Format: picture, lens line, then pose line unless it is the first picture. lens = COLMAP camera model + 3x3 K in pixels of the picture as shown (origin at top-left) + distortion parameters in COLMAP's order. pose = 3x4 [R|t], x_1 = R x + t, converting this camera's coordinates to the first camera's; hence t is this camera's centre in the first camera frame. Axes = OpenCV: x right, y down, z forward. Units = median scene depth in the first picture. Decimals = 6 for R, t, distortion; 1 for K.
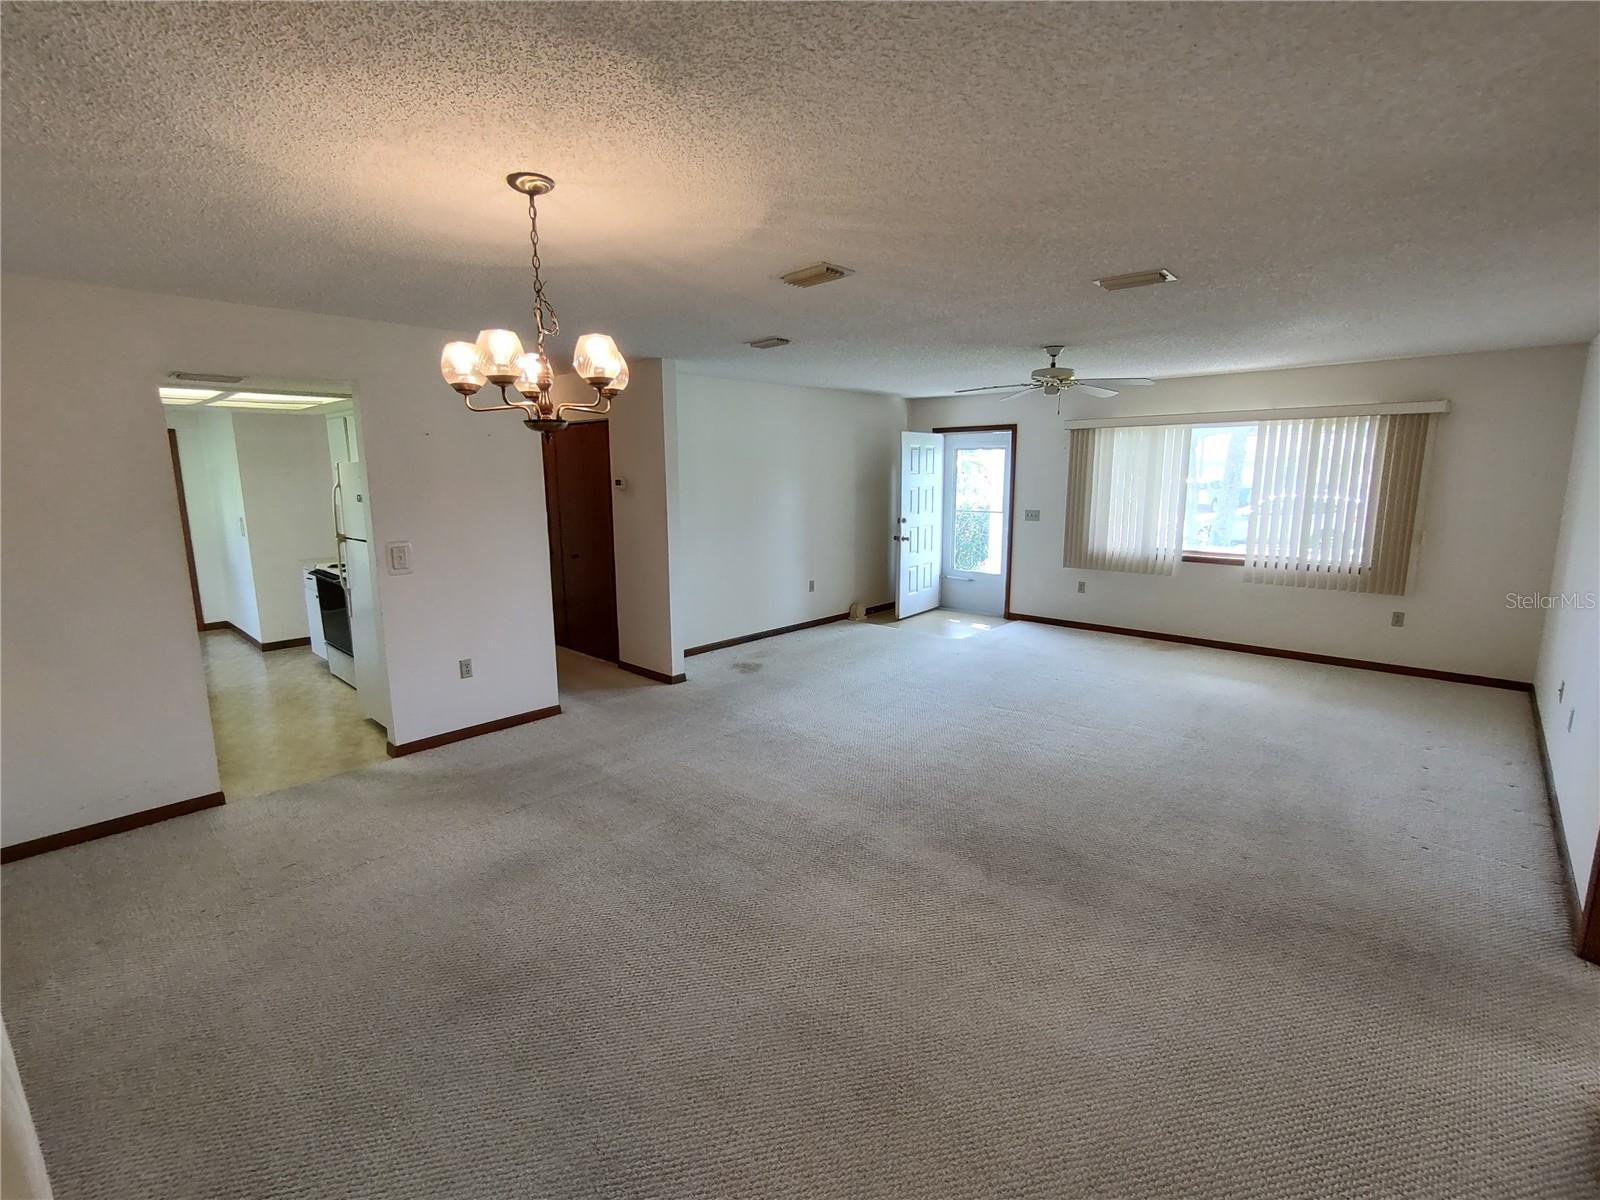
lens RADIAL K [[728.0, 0, 785.3], [0, 728.0, 590.7], [0, 0, 1]] dist [-0.002744, 0.000516]
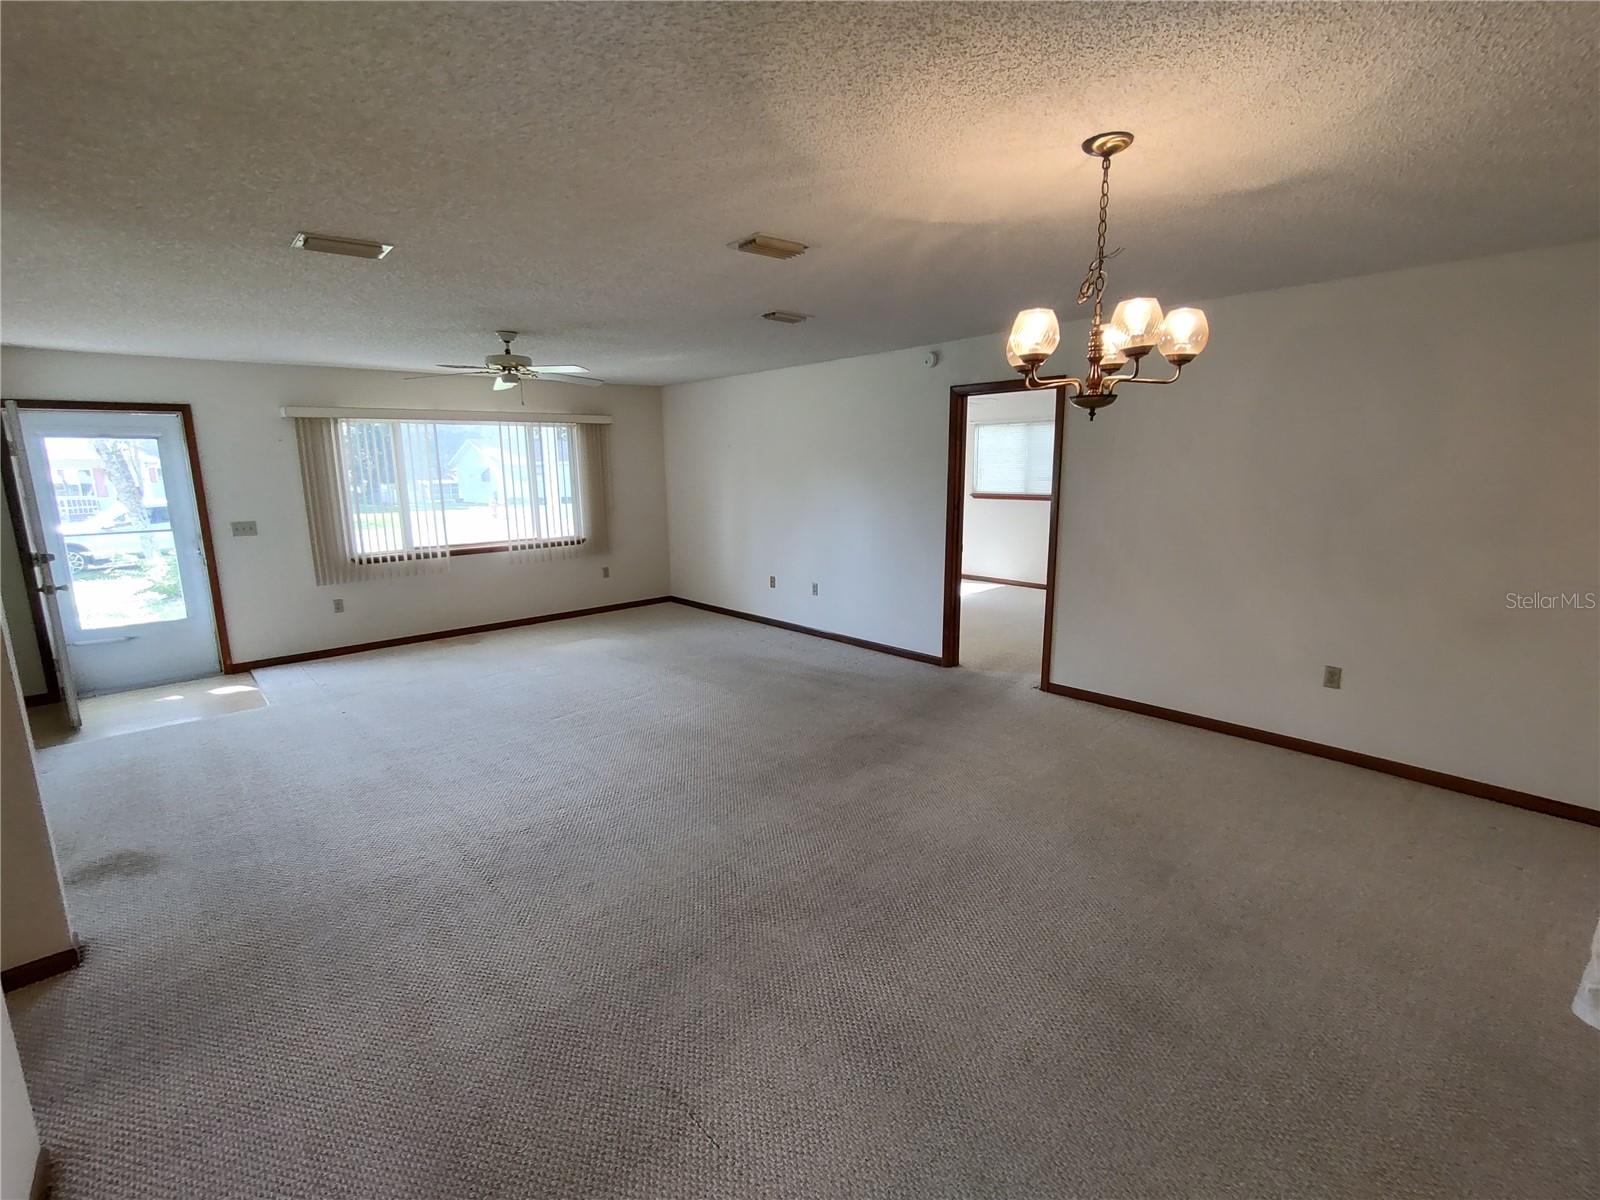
lens RADIAL K [[728.0, 0, 806.3], [0, 728.0, 600.1], [0, 0, 1]] dist [-0.002744, 0.000516]
pose [[0.075887, -0.184169, 0.979961, -0.485674], [0.176687, 0.969726, 0.168563, -0.073806], [-0.981337, 0.160354, 0.106130, 0.475841]]
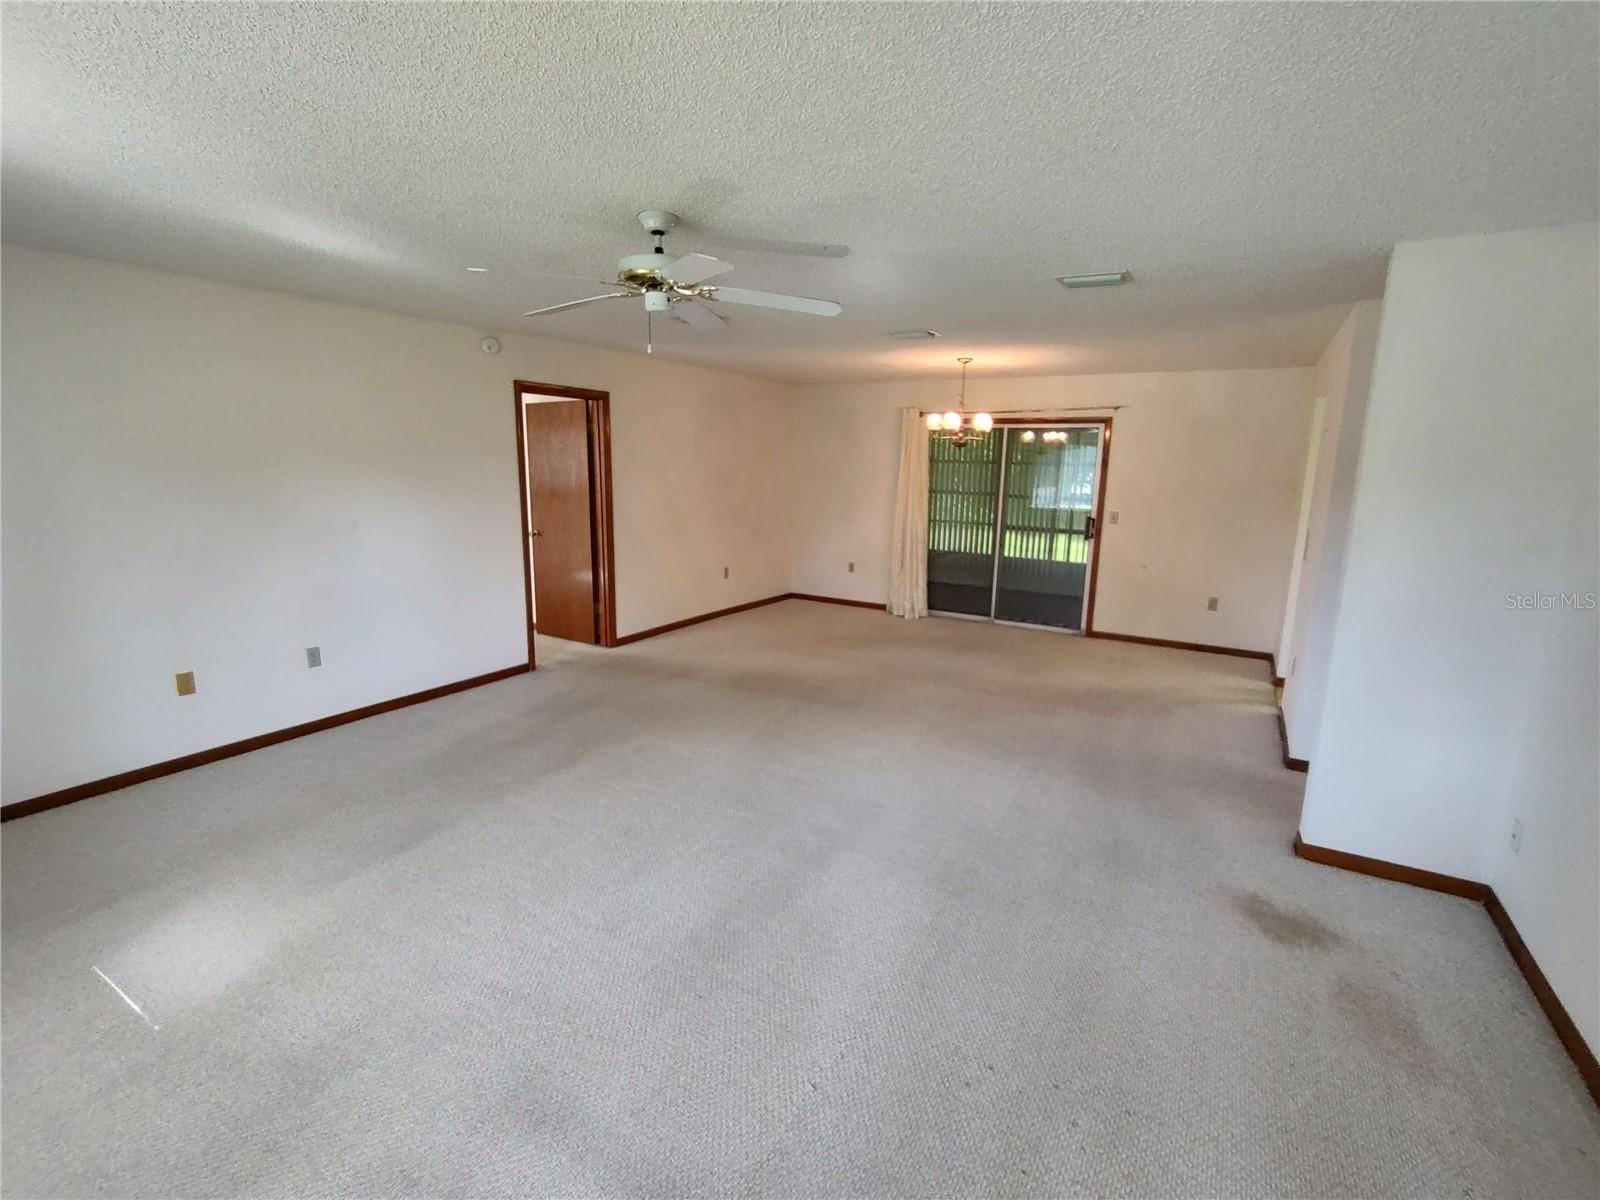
lens RADIAL K [[728.0, 0, 807.4], [0, 728.0, 597.2], [0, 0, 1]] dist [-0.002744, 0.000516]
pose [[-0.972285, 0.029224, -0.231967, 0.330666], [-0.052569, 0.939426, 0.338697, -0.215403], [0.227814, 0.341504, -0.911853, 1.315504]]
